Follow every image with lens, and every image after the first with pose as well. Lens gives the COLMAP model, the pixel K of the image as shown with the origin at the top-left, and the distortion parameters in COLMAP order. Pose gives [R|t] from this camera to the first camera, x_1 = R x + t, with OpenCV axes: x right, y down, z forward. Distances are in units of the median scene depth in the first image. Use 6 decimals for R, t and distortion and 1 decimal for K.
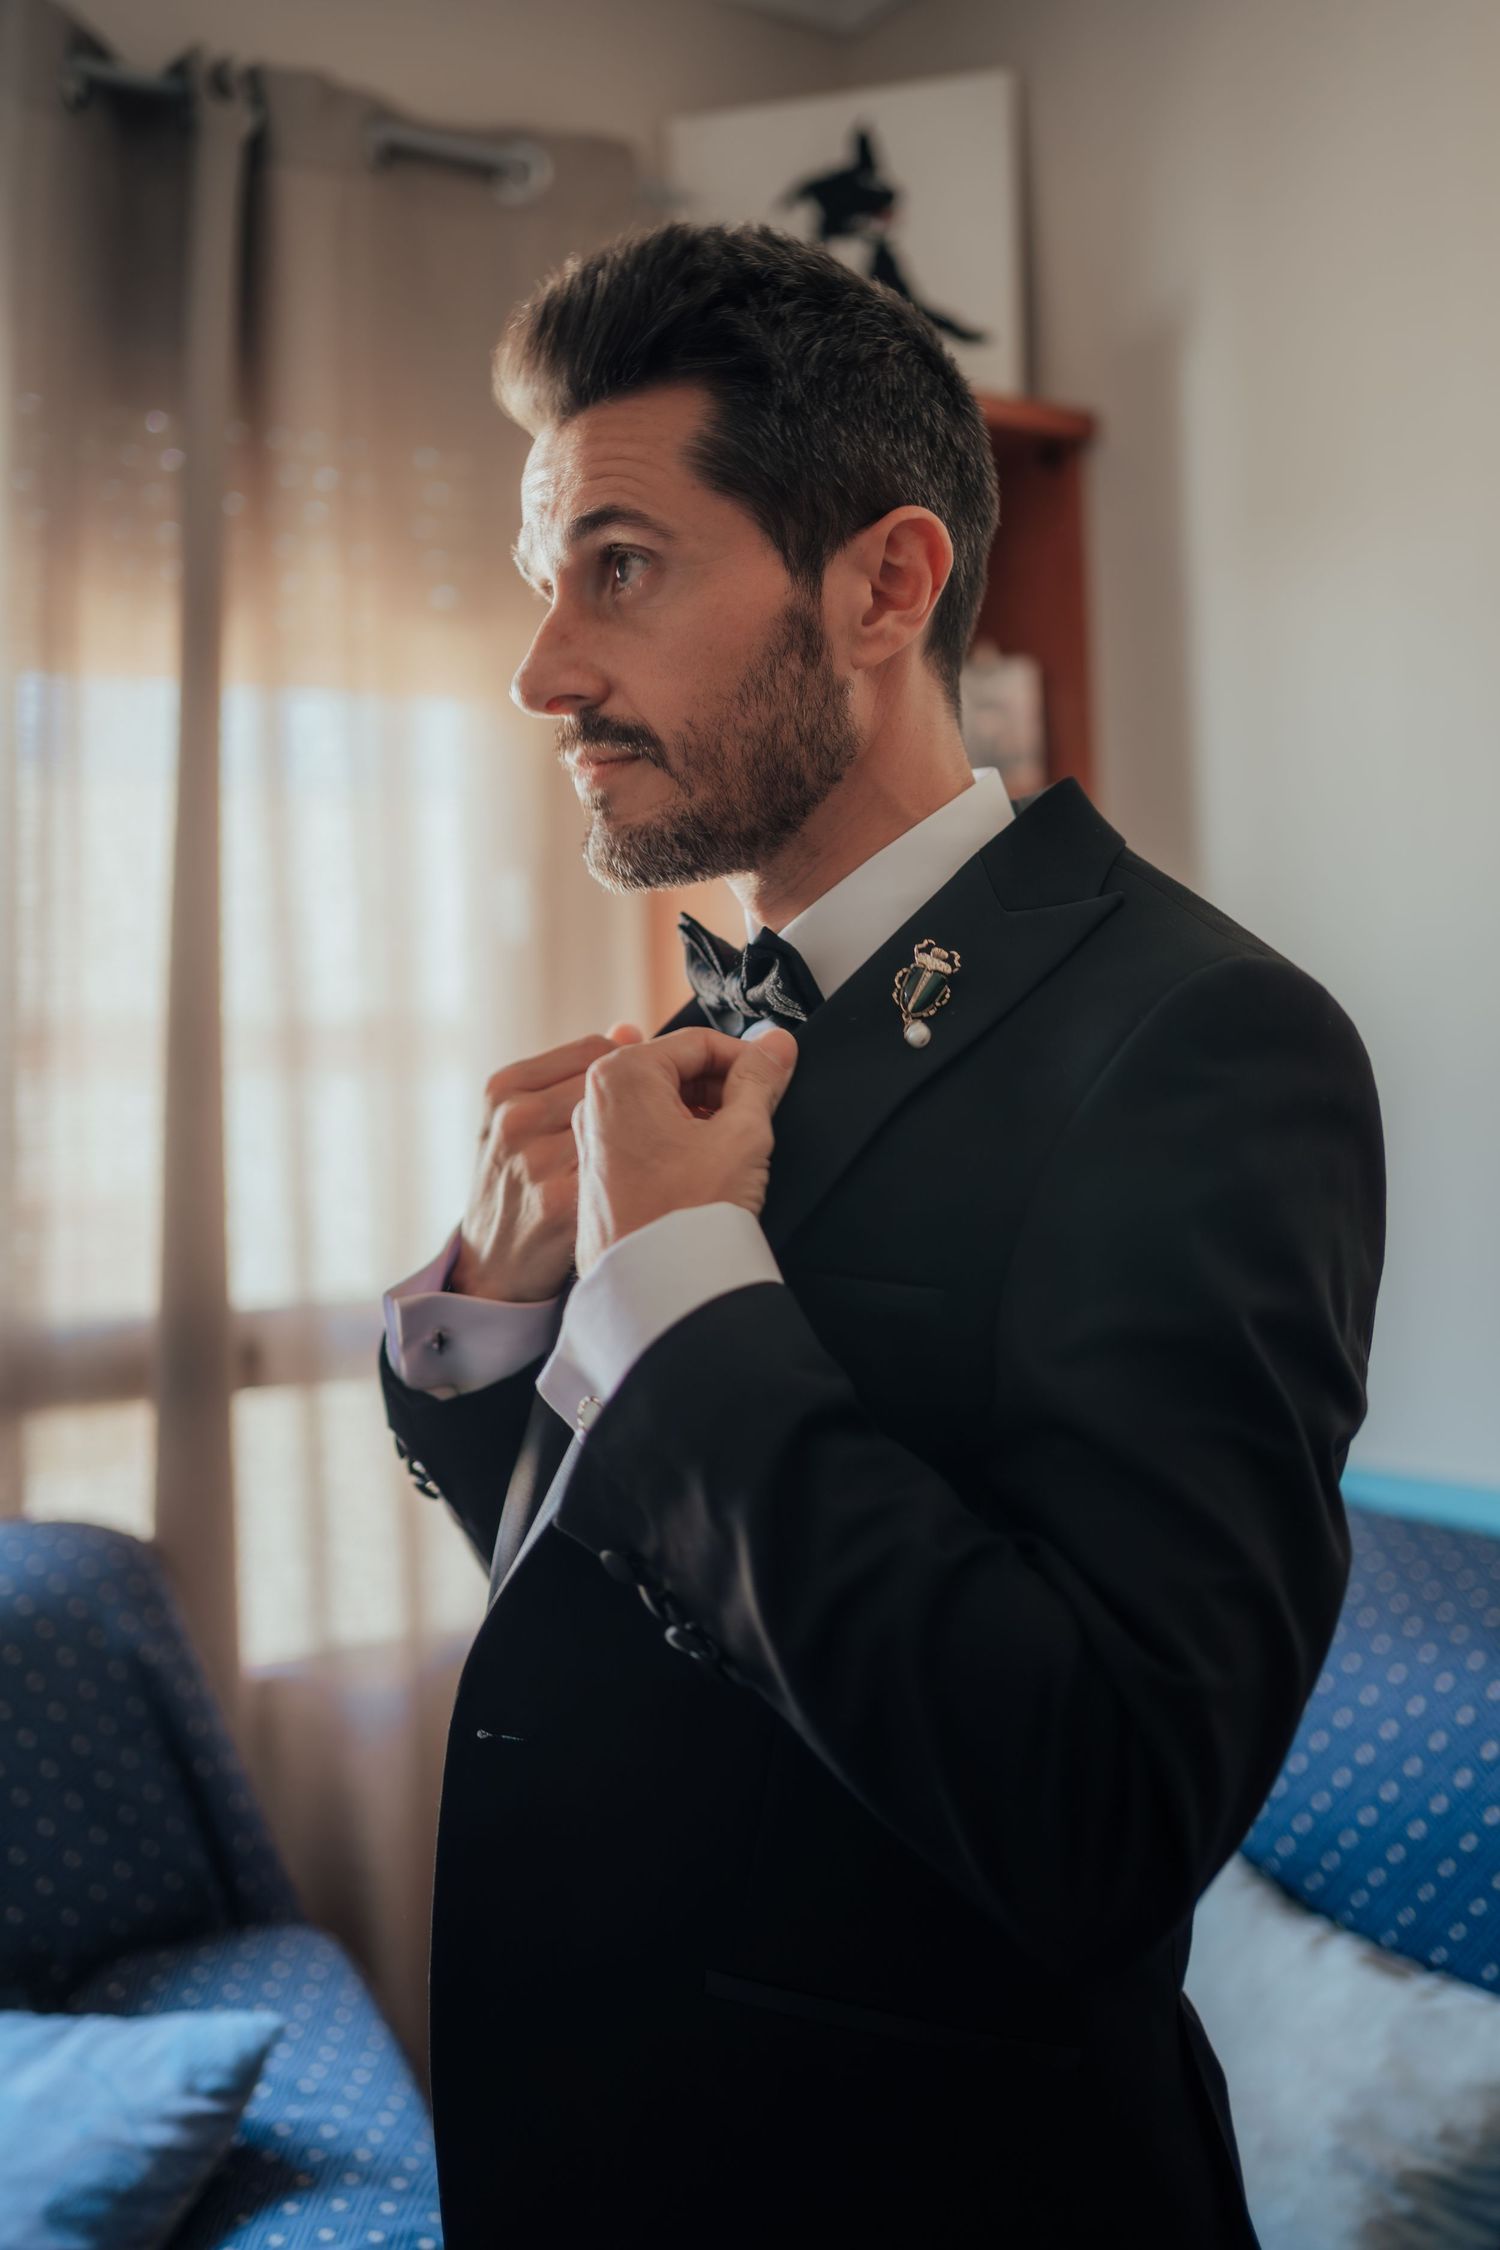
lens RADIAL K [[2291.4, 0, 750.0], [0, 2291.4, 1125.0], [0, 0, 1]] dist [0.020466, 0.025986]
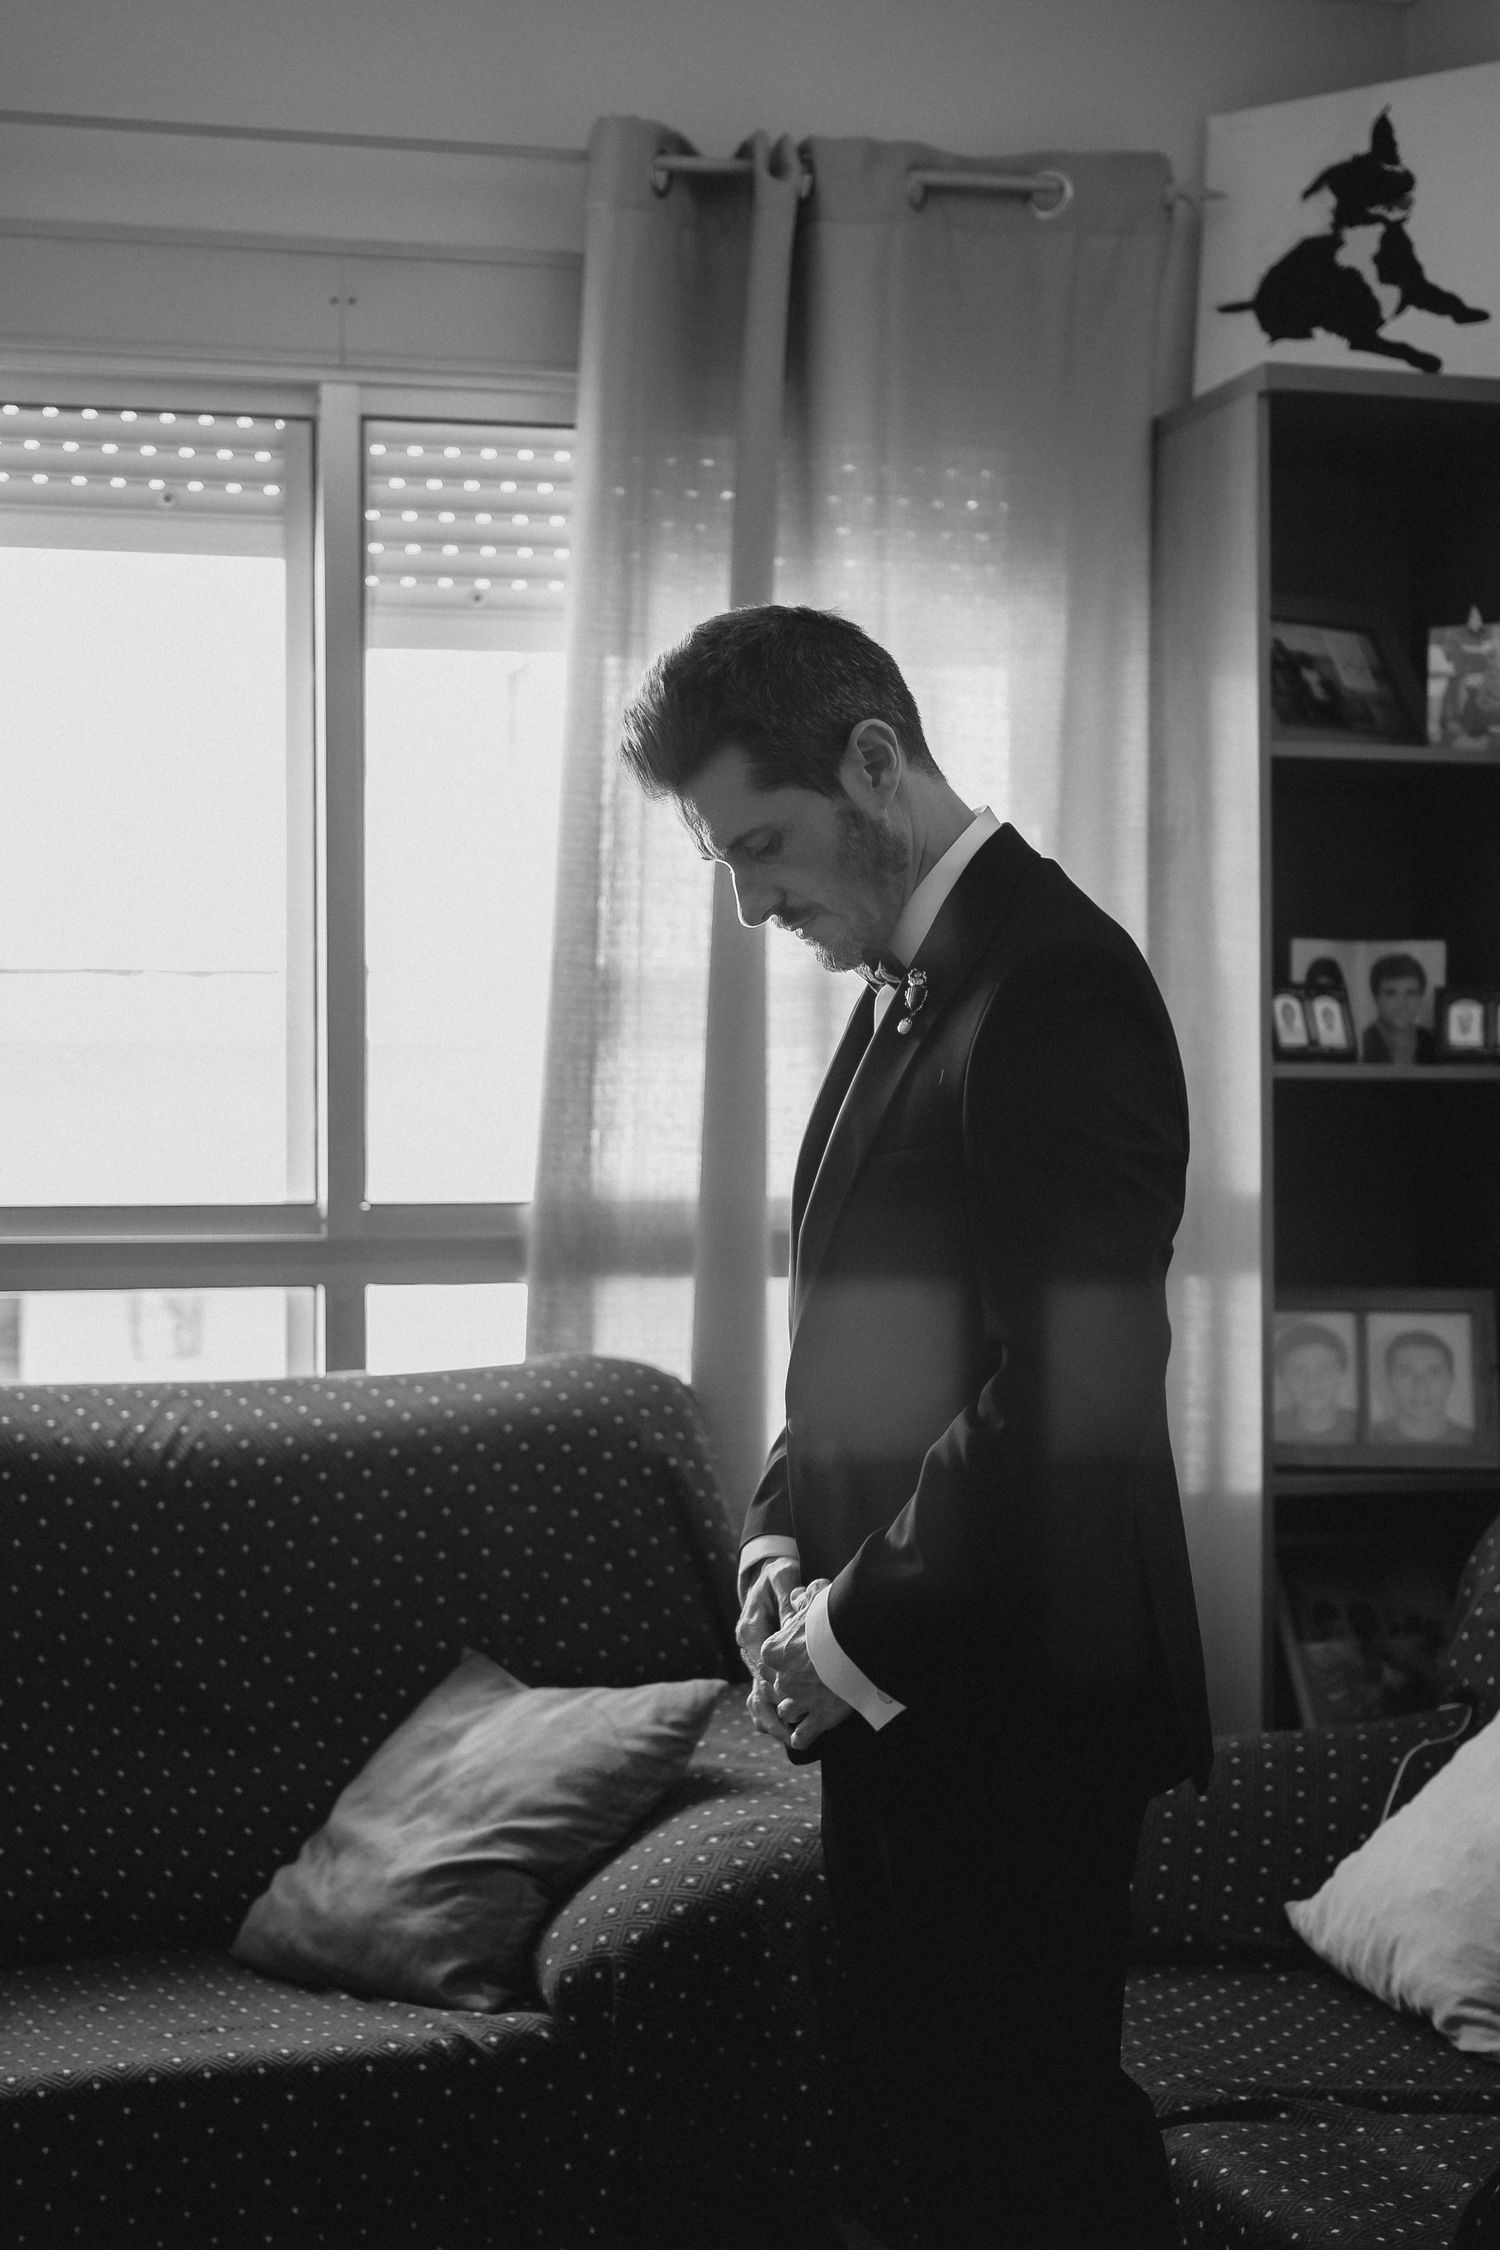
lens RADIAL K [[2291.4, 0, 750.0], [0, 2291.4, 1125.0], [0, 0, 1]] dist [0.020466, 0.025986]
pose [[0.966846, 0.037127, -0.252645, 0.074078], [-0.029656, 0.999005, 0.033319, 0.005223], [0.253631, -0.024722, 0.966985, -0.160086]]
